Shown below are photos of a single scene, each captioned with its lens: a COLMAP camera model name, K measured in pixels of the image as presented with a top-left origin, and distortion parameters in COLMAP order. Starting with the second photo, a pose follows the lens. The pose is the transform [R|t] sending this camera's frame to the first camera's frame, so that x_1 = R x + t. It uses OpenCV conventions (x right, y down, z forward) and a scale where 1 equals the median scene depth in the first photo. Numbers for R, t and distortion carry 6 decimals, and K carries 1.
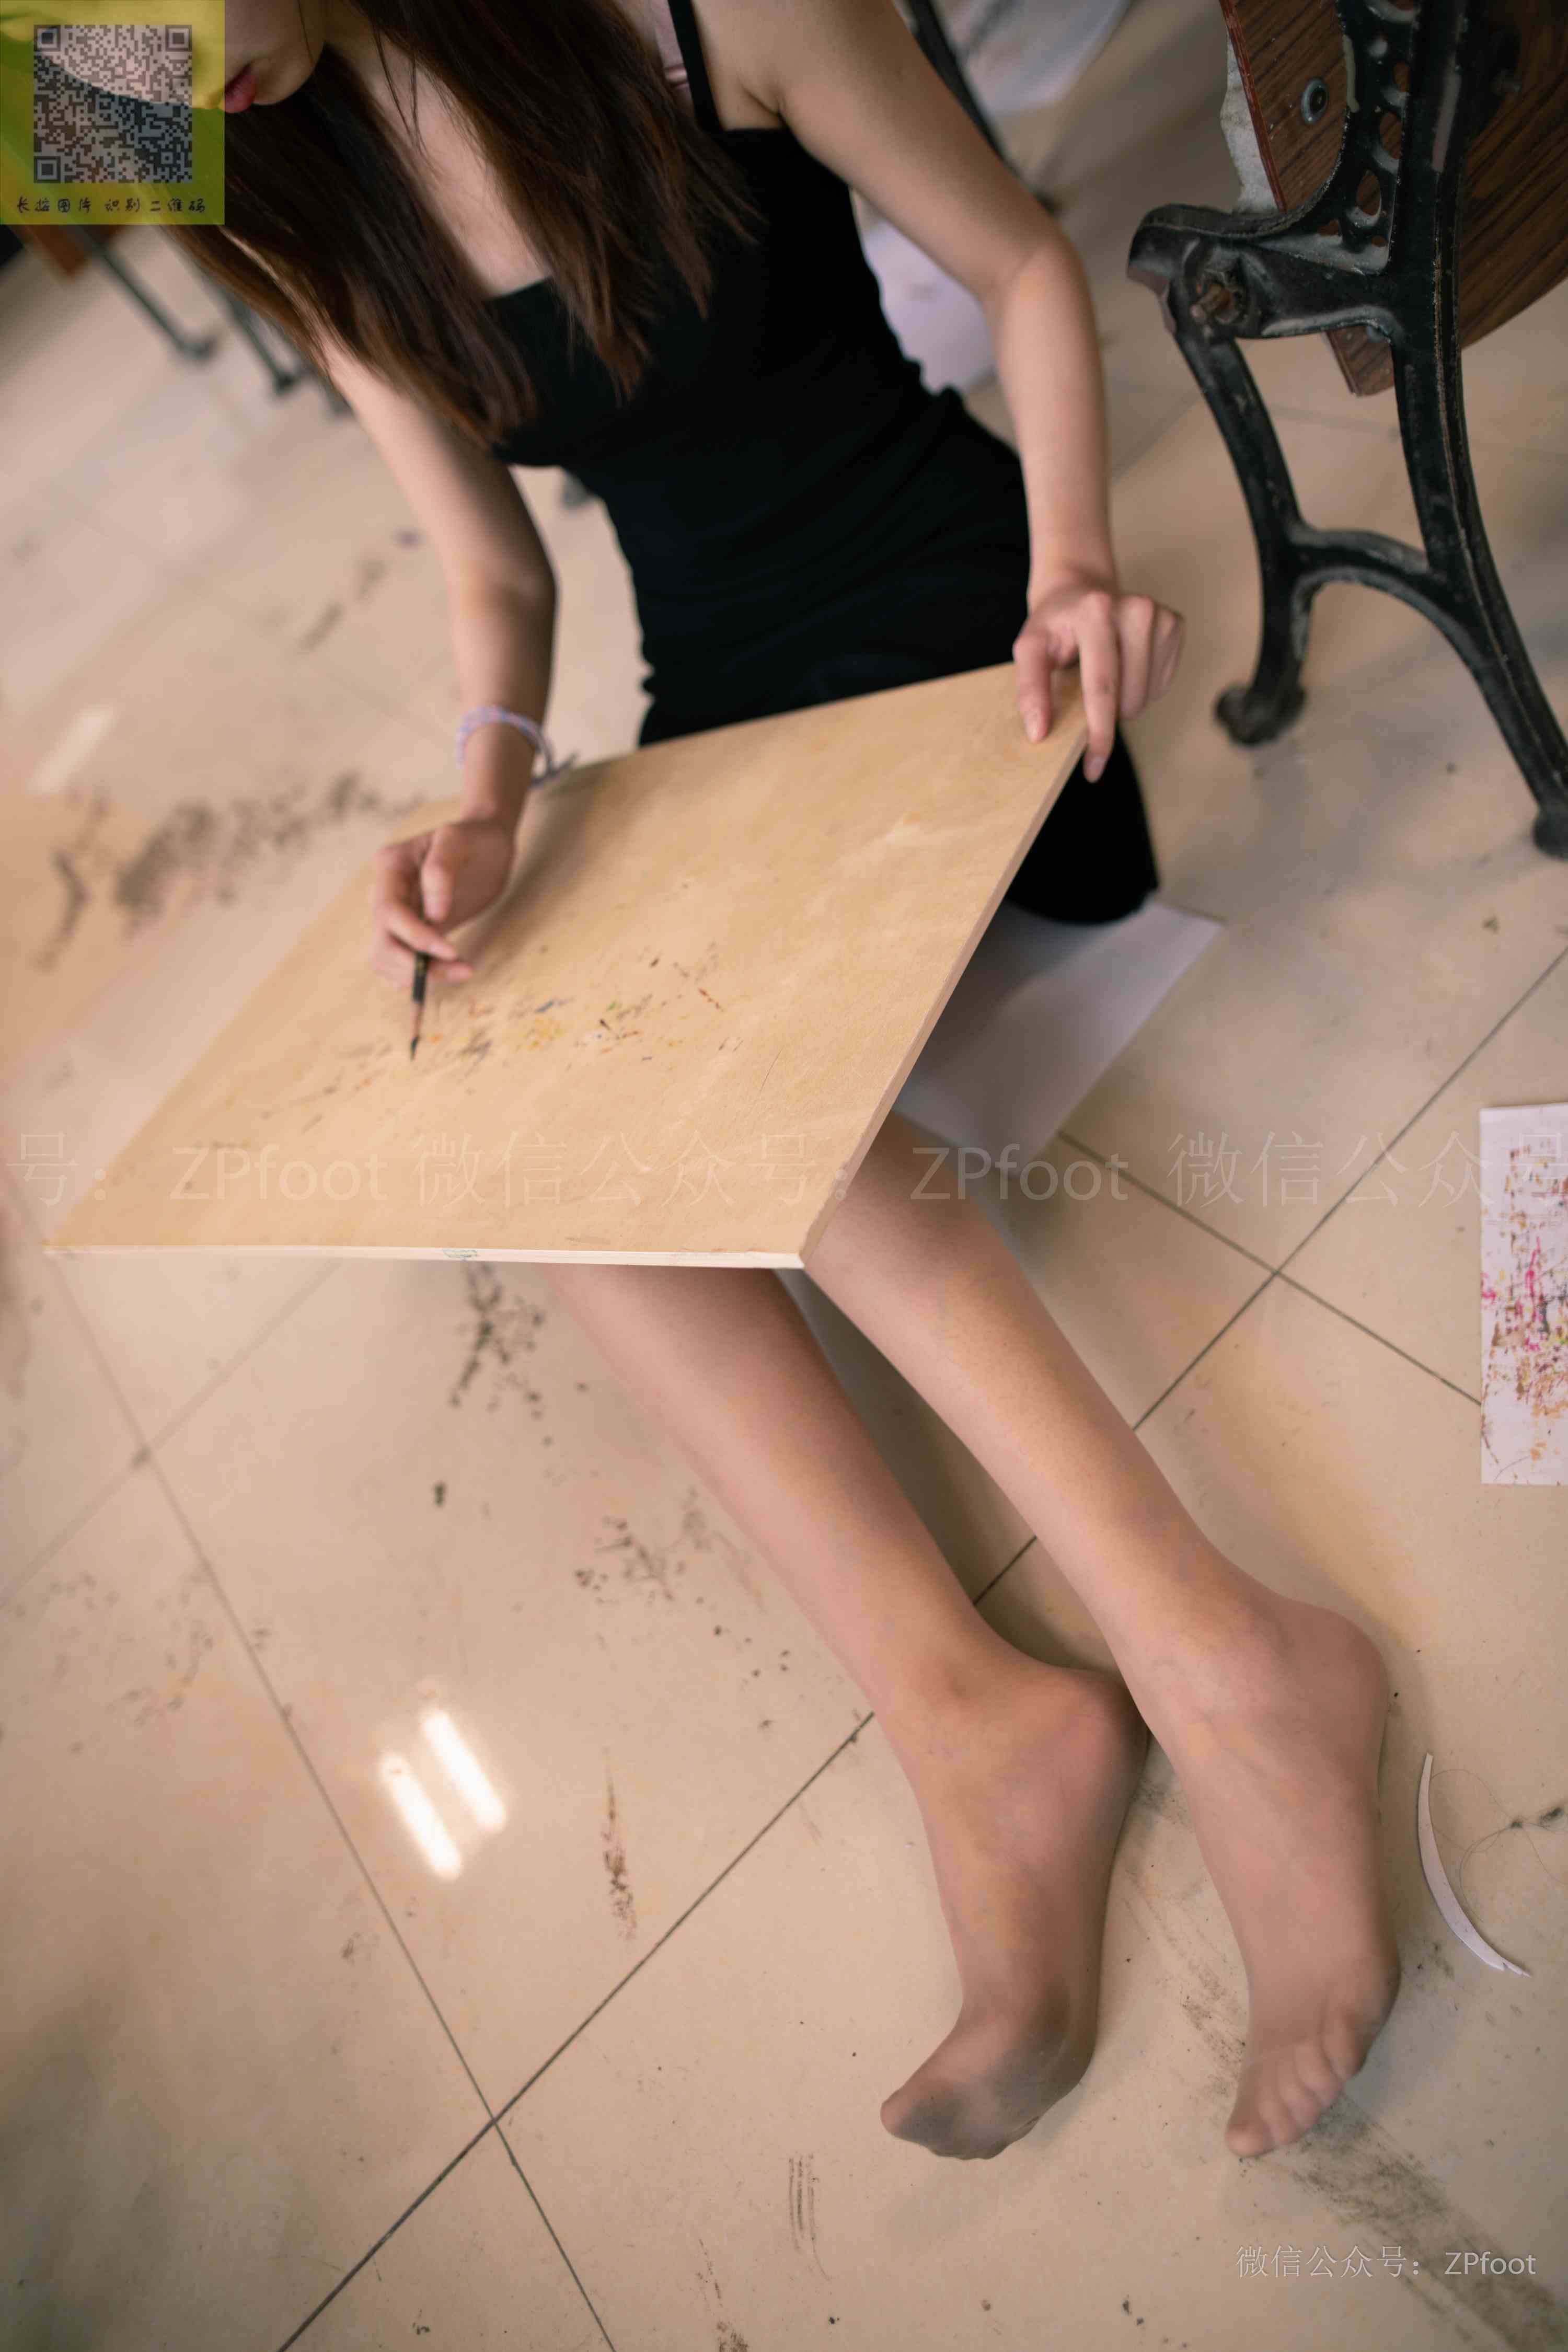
lens RADIAL K [[1647.8, 0, 780.8], [0, 1647.8, 1173.1], [0, 0, 1]] dist [-0.052180, 0.050060]
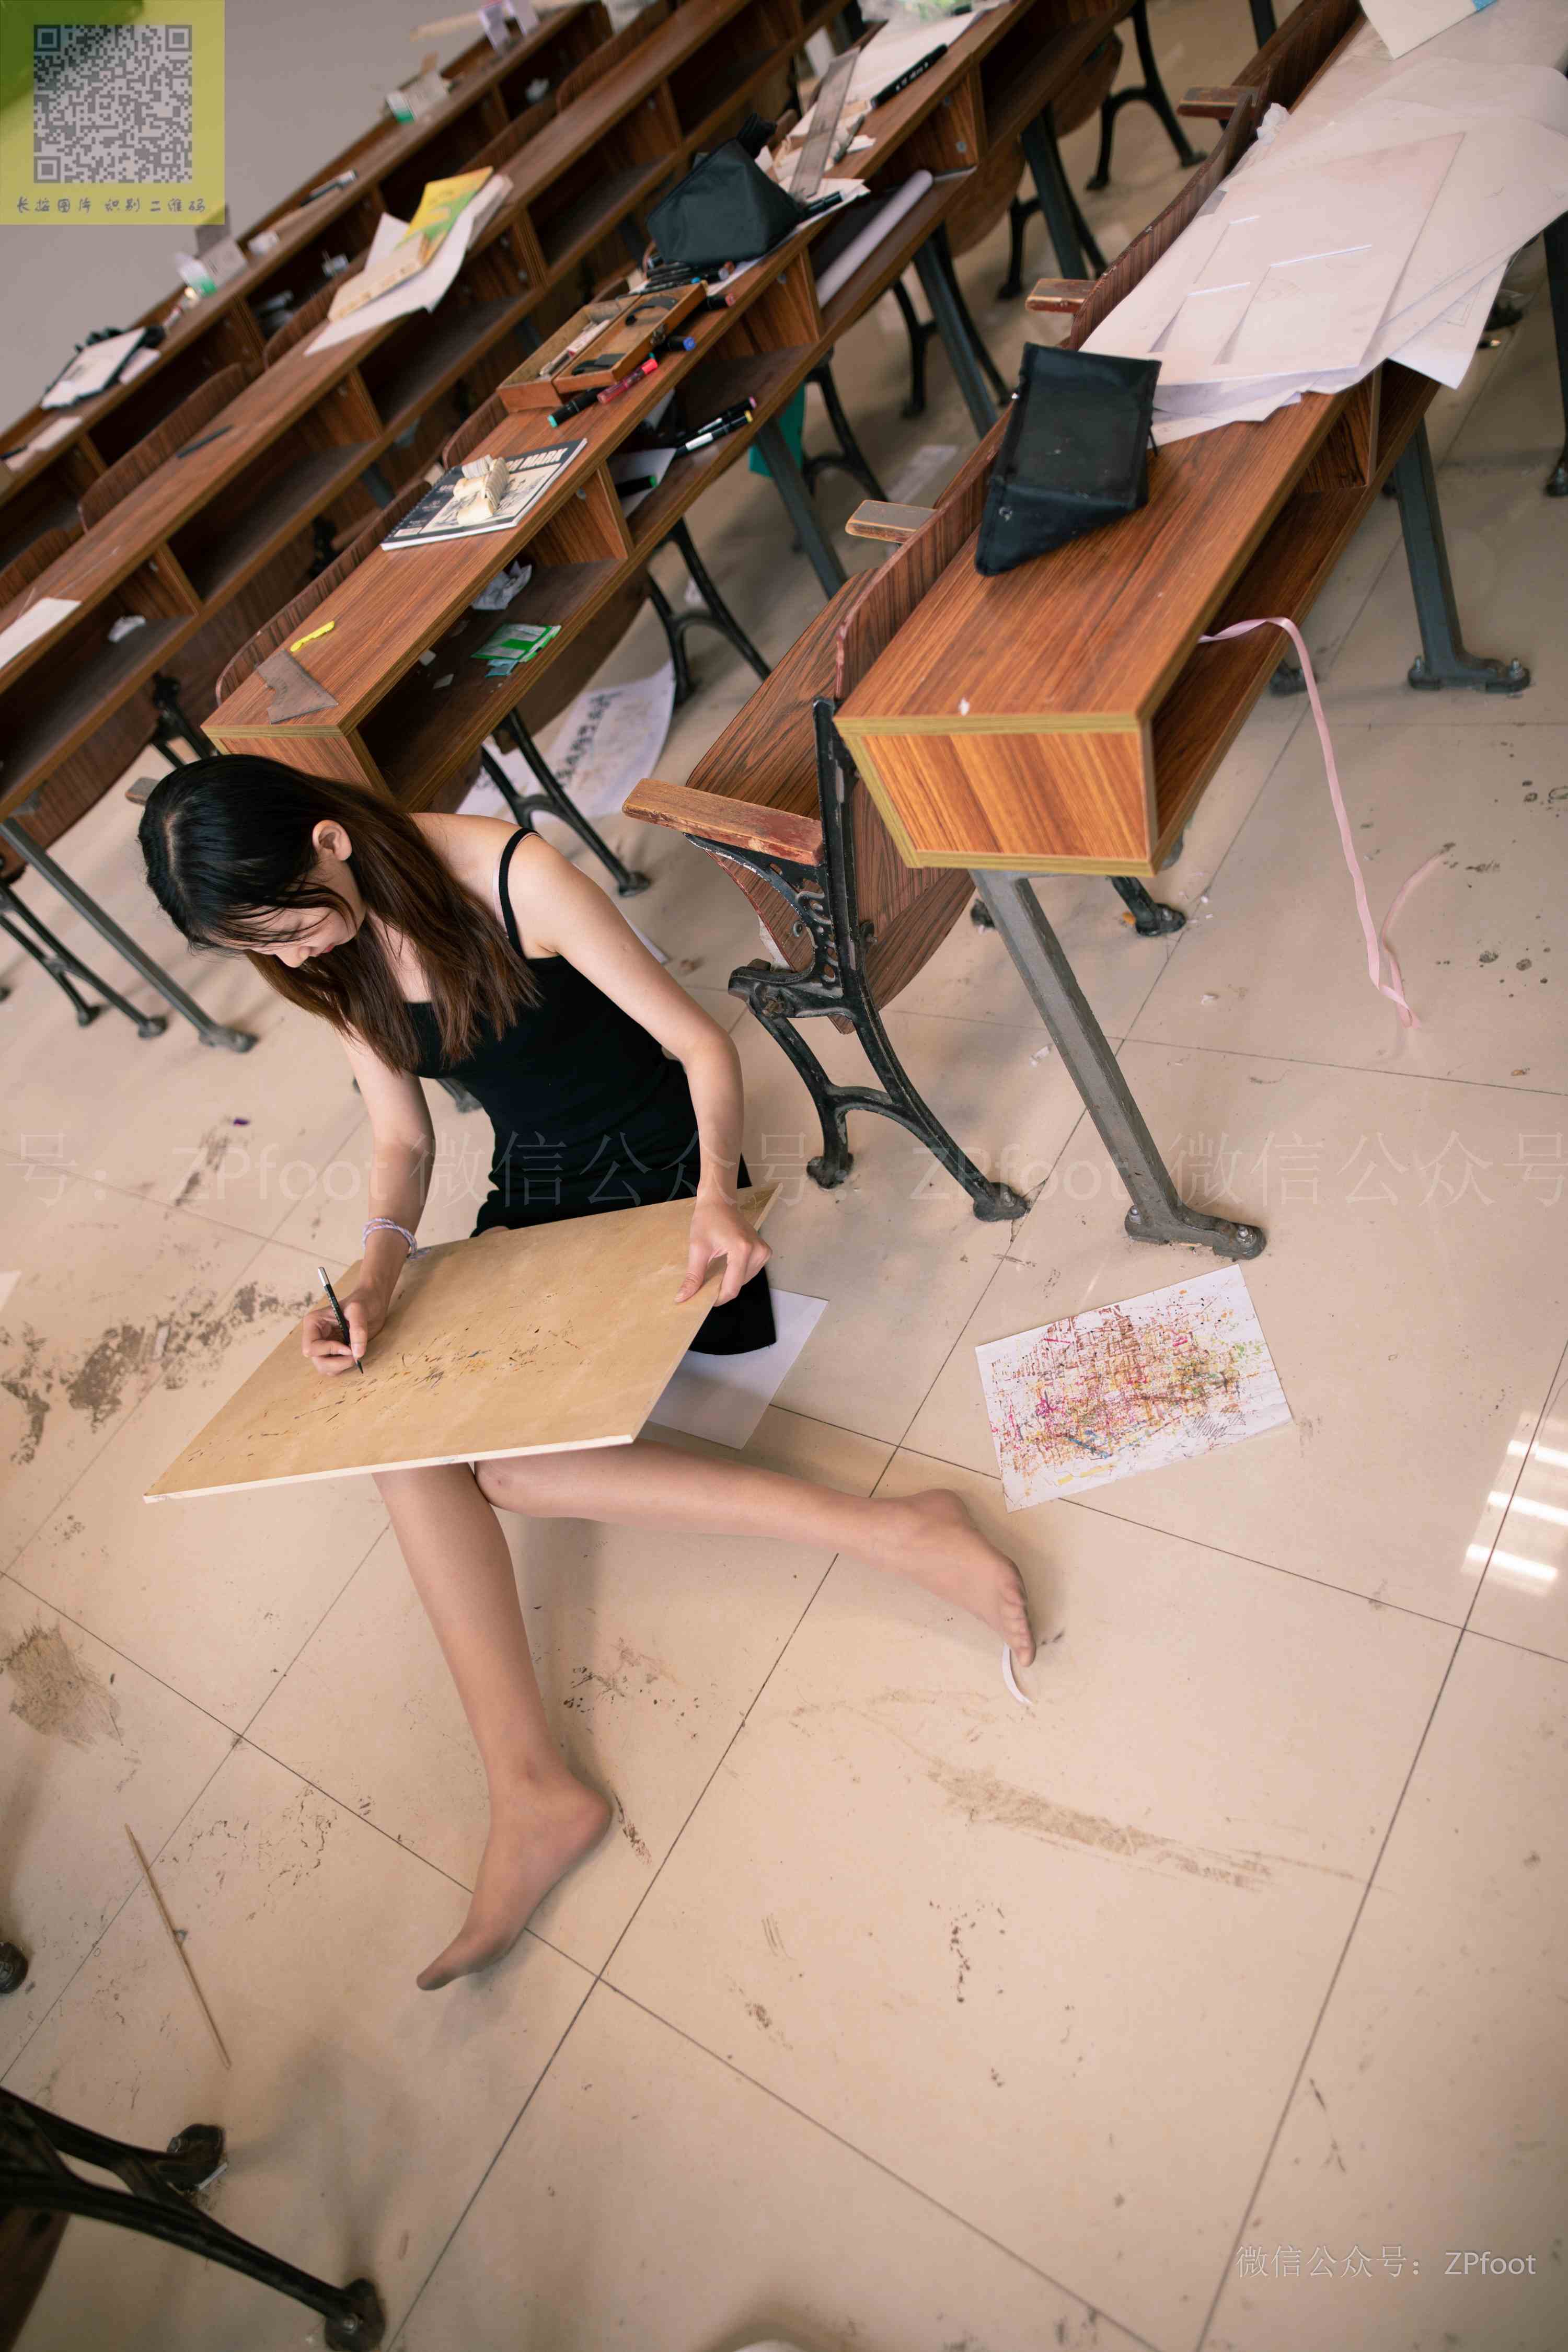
lens RADIAL K [[1647.8, 0, 780.8], [0, 1647.8, 1173.1], [0, 0, 1]] dist [-0.052180, 0.050060]
pose [[0.959623, -0.153695, 0.235588, -0.270784], [0.207420, 0.952361, -0.223576, 0.171870], [-0.190002, 0.263414, 0.945787, -1.008921]]
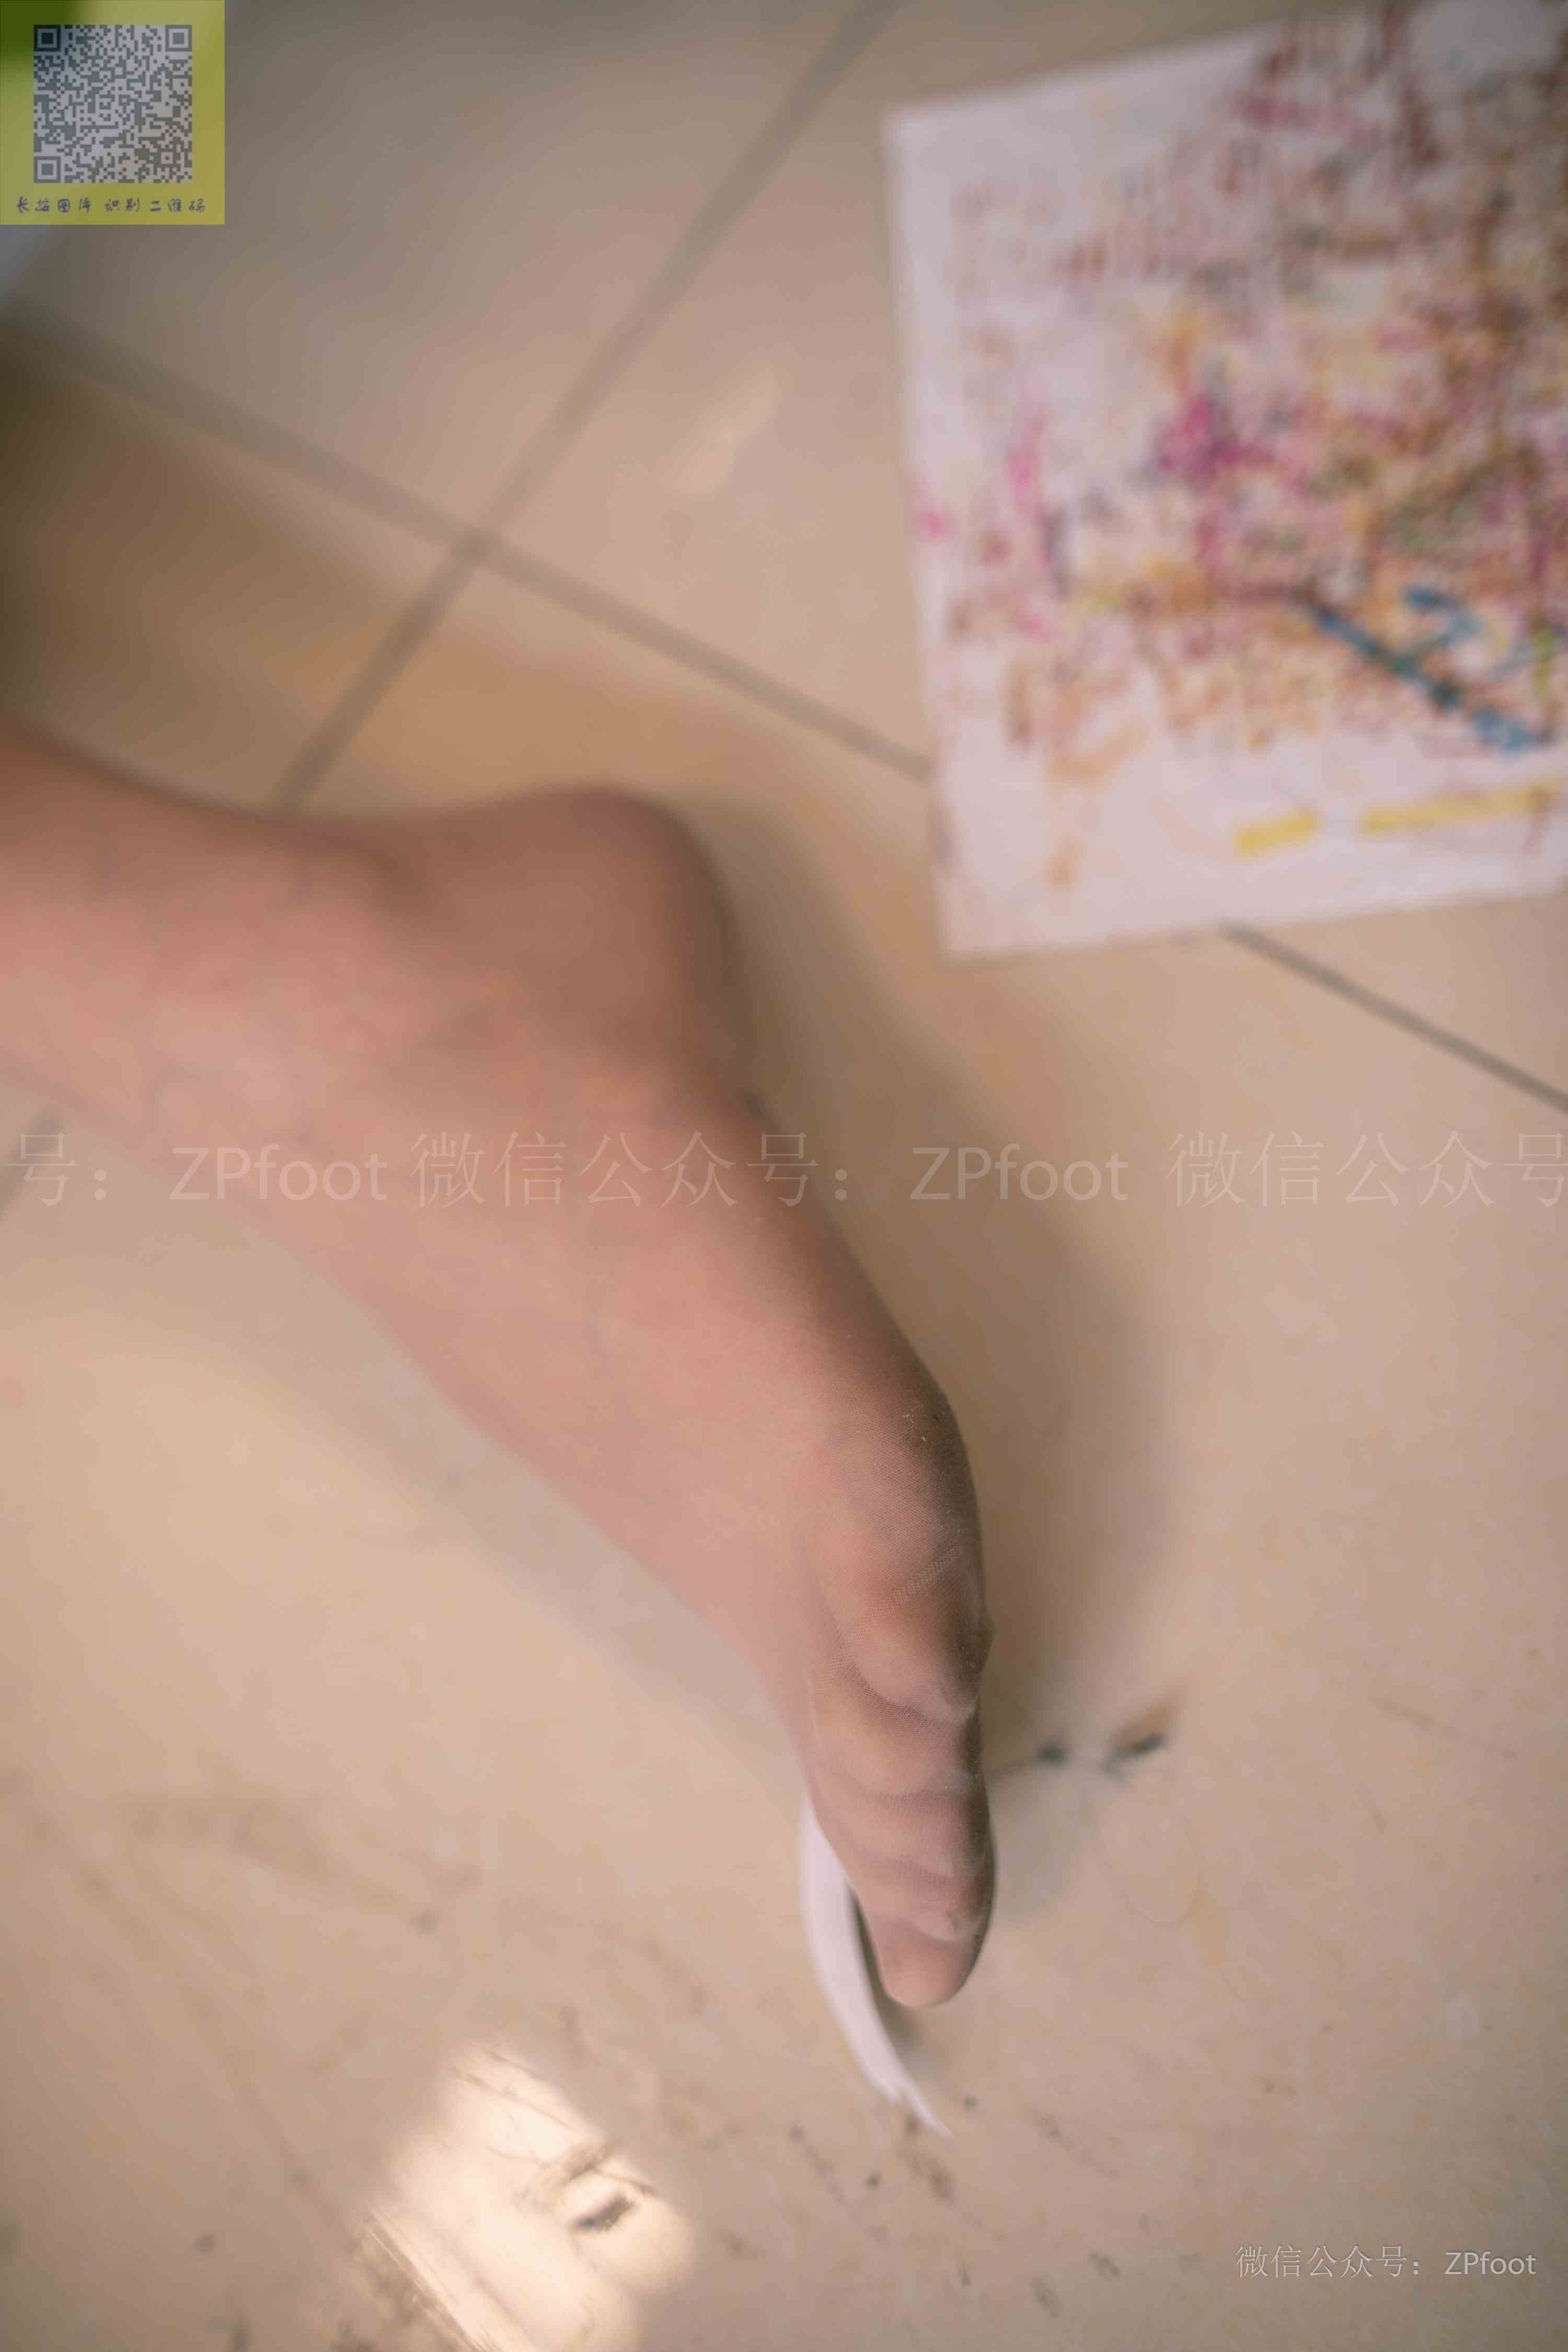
lens RADIAL K [[1630.3, 0, 791.9], [0, 1630.3, 1173.3], [0, 0, 1]] dist [-0.052208, 0.050065]
pose [[0.944204, -0.160028, 0.287870, 0.246269], [0.080033, 0.959309, 0.270780, 0.117539], [-0.319488, -0.232632, 0.918591, 0.576961]]
